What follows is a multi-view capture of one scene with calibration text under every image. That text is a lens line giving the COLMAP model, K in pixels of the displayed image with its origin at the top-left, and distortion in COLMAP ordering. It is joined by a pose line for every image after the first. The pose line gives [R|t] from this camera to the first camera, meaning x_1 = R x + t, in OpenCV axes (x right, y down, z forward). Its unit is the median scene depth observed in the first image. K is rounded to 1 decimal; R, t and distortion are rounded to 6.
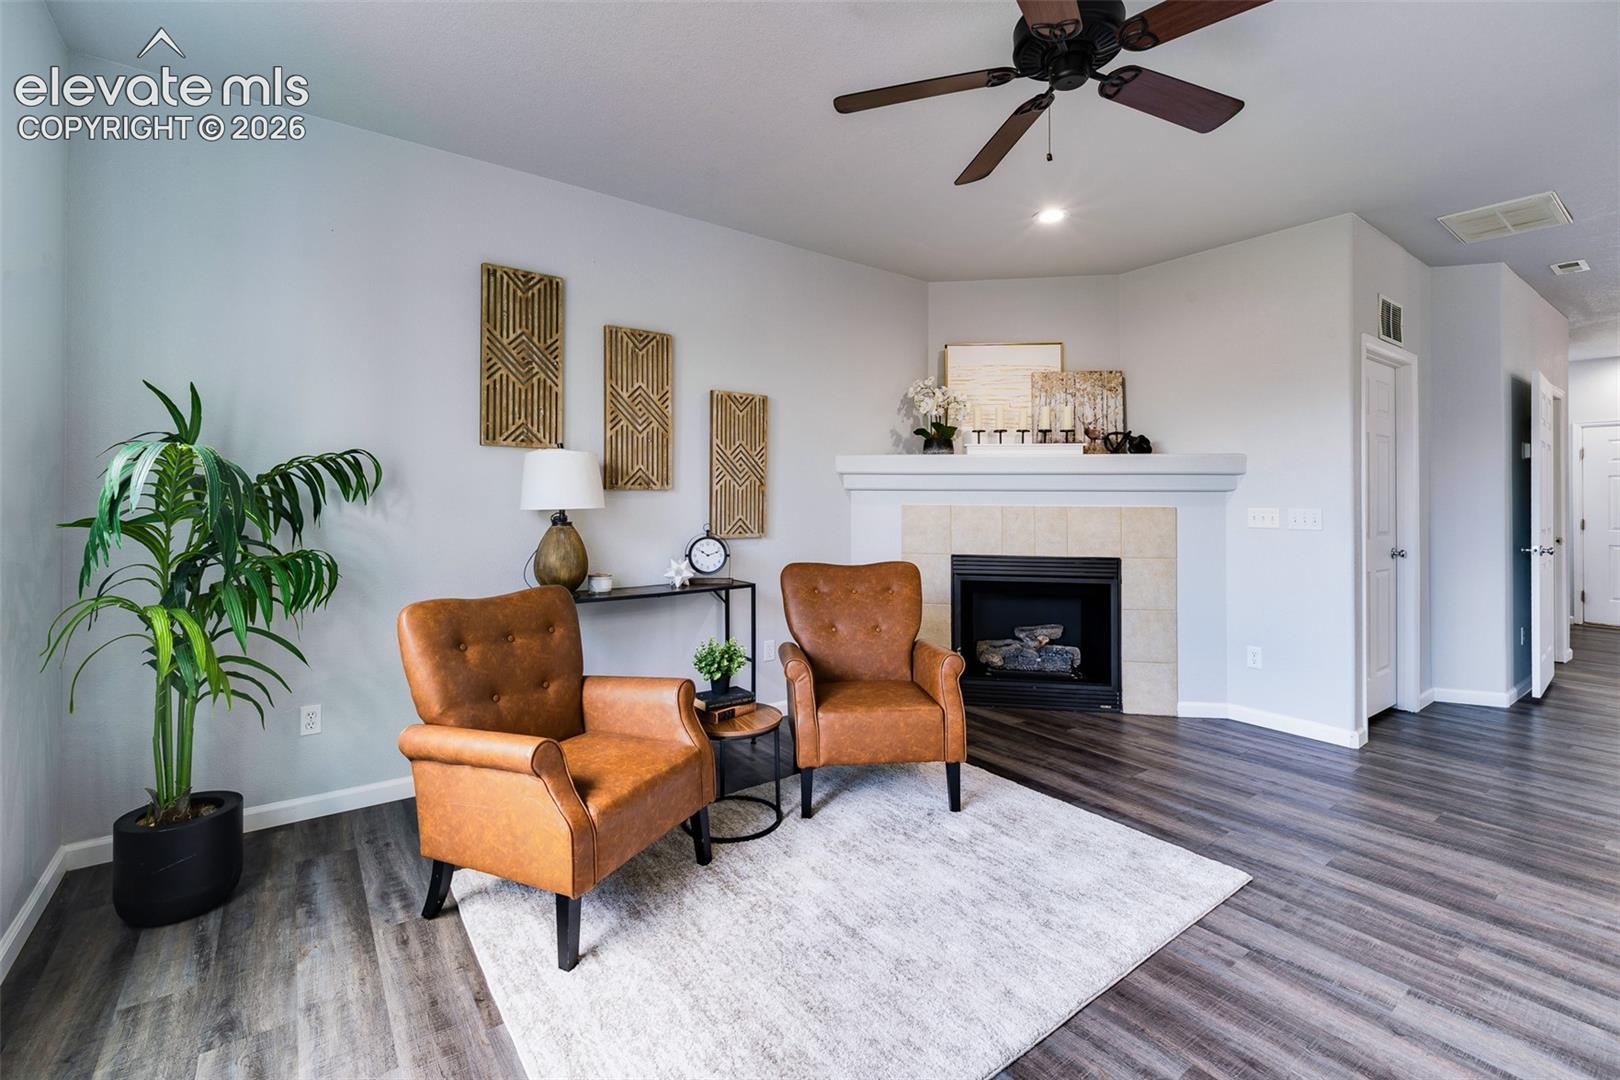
lens RADIAL K [[694.9, 0, 833.1], [0, 694.9, 498.6], [0, 0, 1]] dist [-0.000485, -0.000089]
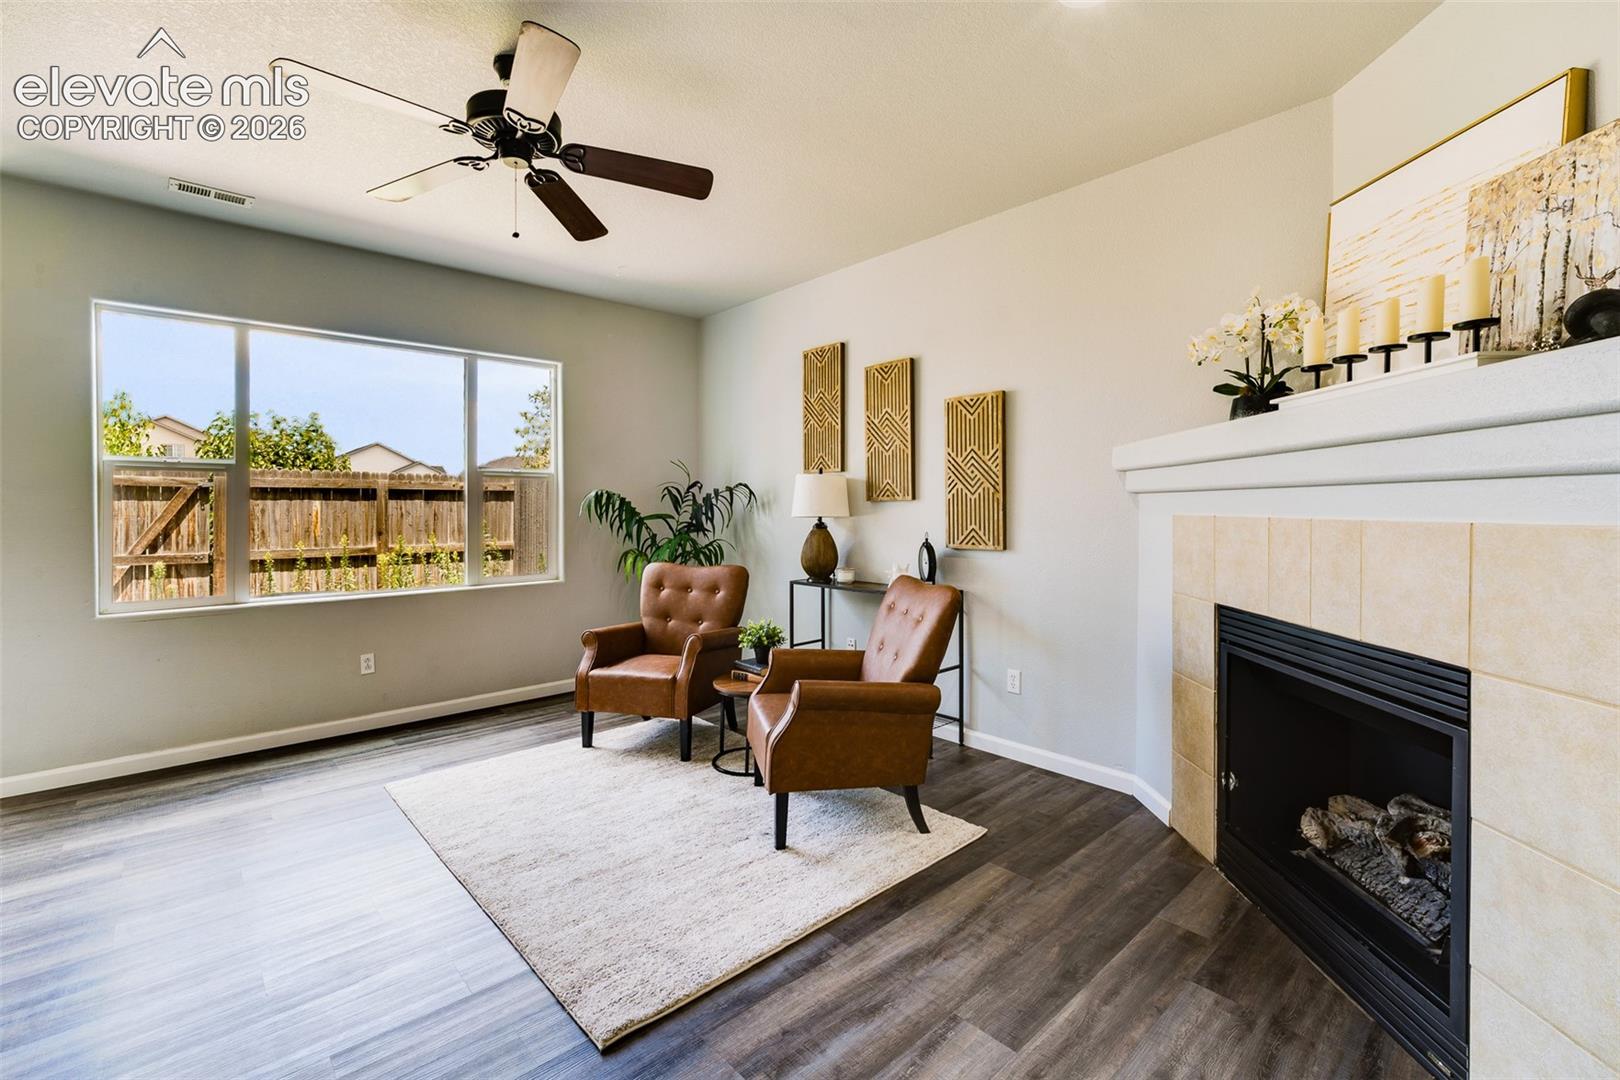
lens RADIAL K [[707.2, 0, 807.1], [0, 707.2, 523.3], [0, 0, 1]] dist [-0.000203, -0.000083]
pose [[0.073558, 0.013055, -0.997205, 0.815397], [0.007384, 0.999880, 0.013634, 0.006827], [0.997264, -0.008366, 0.073453, 0.715256]]
